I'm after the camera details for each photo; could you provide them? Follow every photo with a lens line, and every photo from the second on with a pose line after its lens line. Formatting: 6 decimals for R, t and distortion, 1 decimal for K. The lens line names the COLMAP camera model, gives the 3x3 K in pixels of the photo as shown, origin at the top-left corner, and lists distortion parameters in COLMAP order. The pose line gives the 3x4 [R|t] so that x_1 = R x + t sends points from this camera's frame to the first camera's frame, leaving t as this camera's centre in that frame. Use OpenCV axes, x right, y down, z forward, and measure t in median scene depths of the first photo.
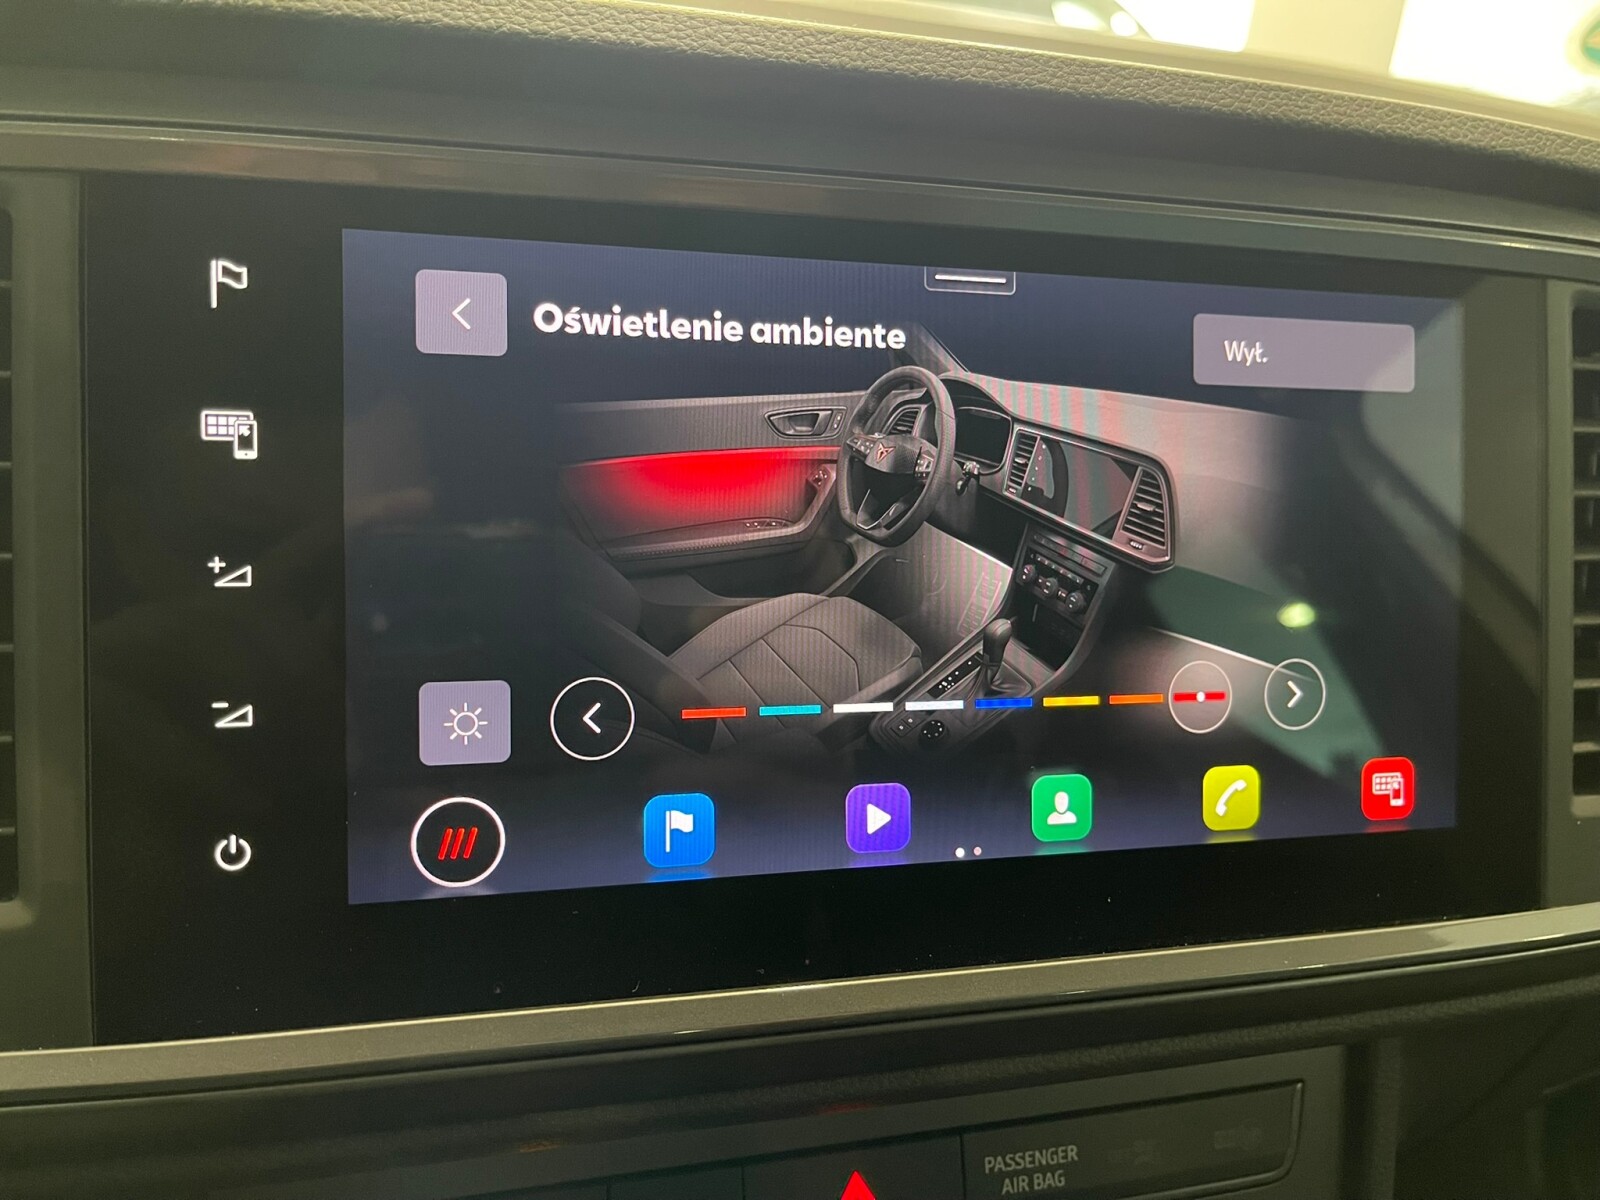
lens RADIAL K [[1222.0, 0, 787.2], [0, 1222.0, 593.0], [0, 0, 1]] dist [0.058690, -0.072707]
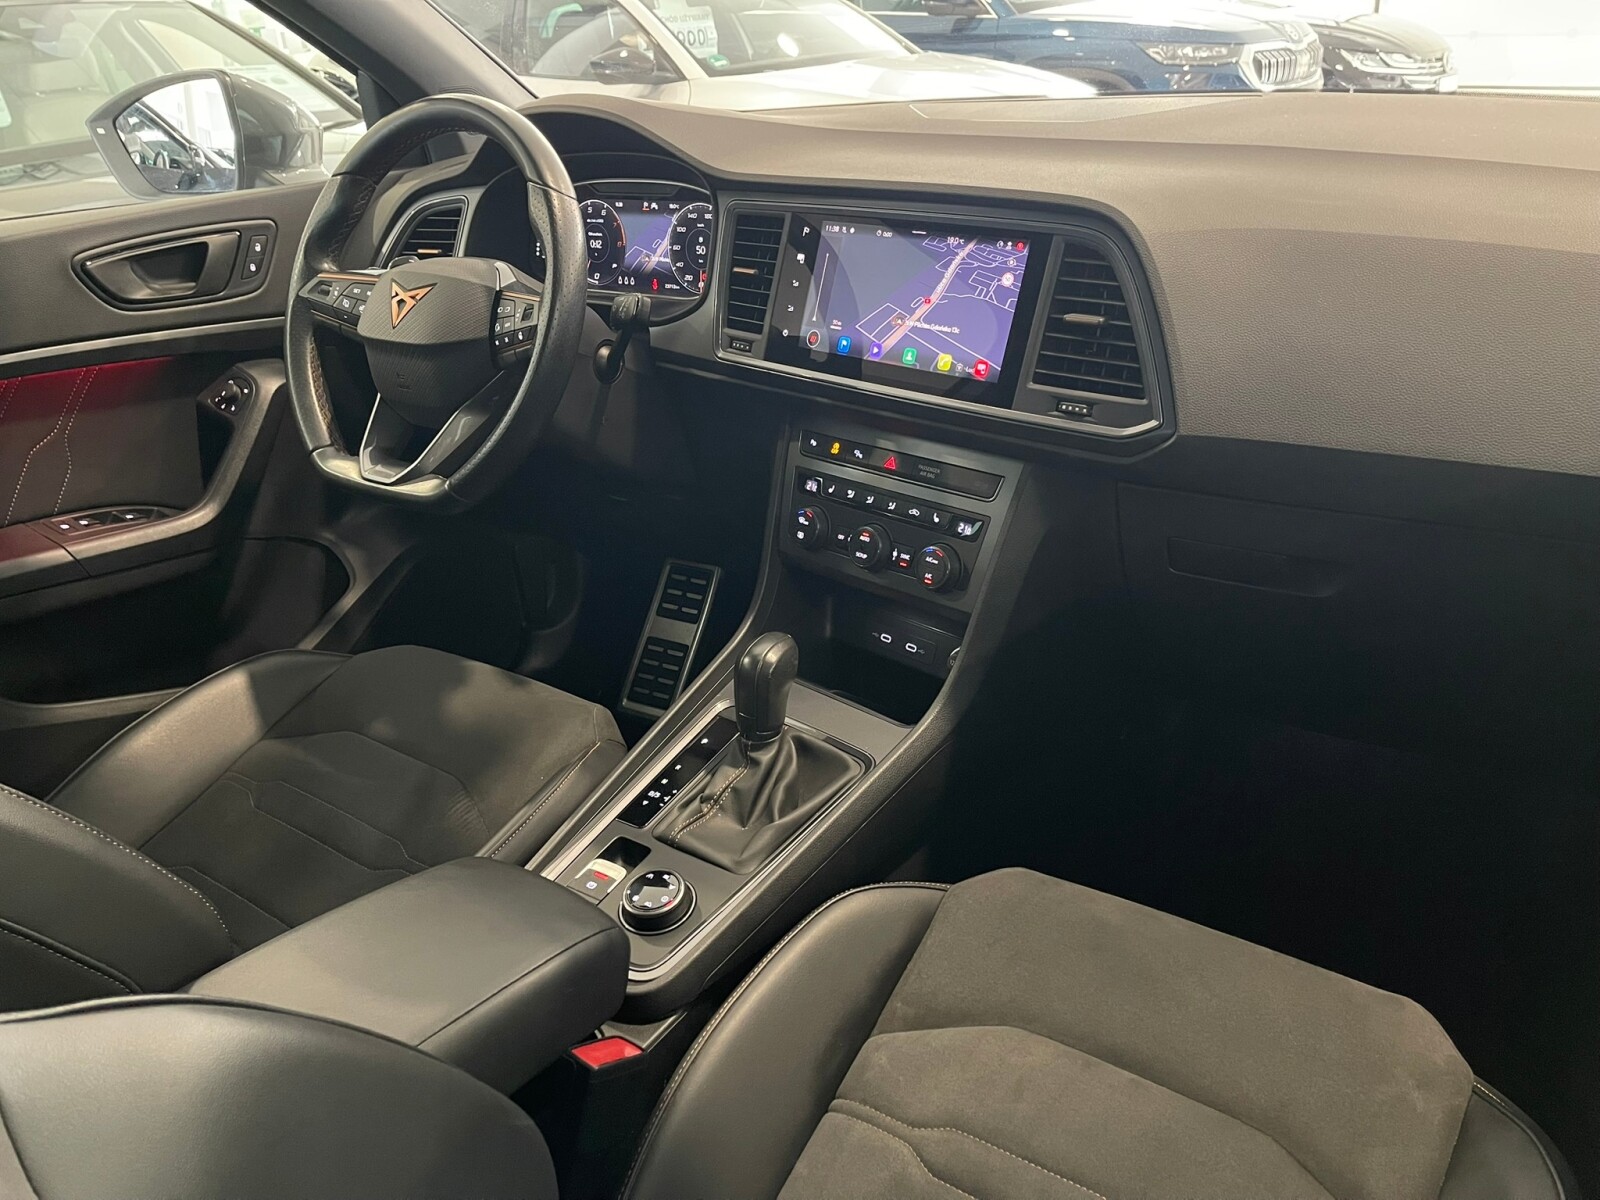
lens RADIAL K [[1222.0, 0, 787.2], [0, 1222.0, 593.0], [0, 0, 1]] dist [0.058690, -0.072707]
pose [[0.516036, 0.254689, -0.817827, 3.168137], [-0.226362, 0.961378, 0.156563, 0.337504], [0.826116, 0.104333, 0.553758, -1.414054]]
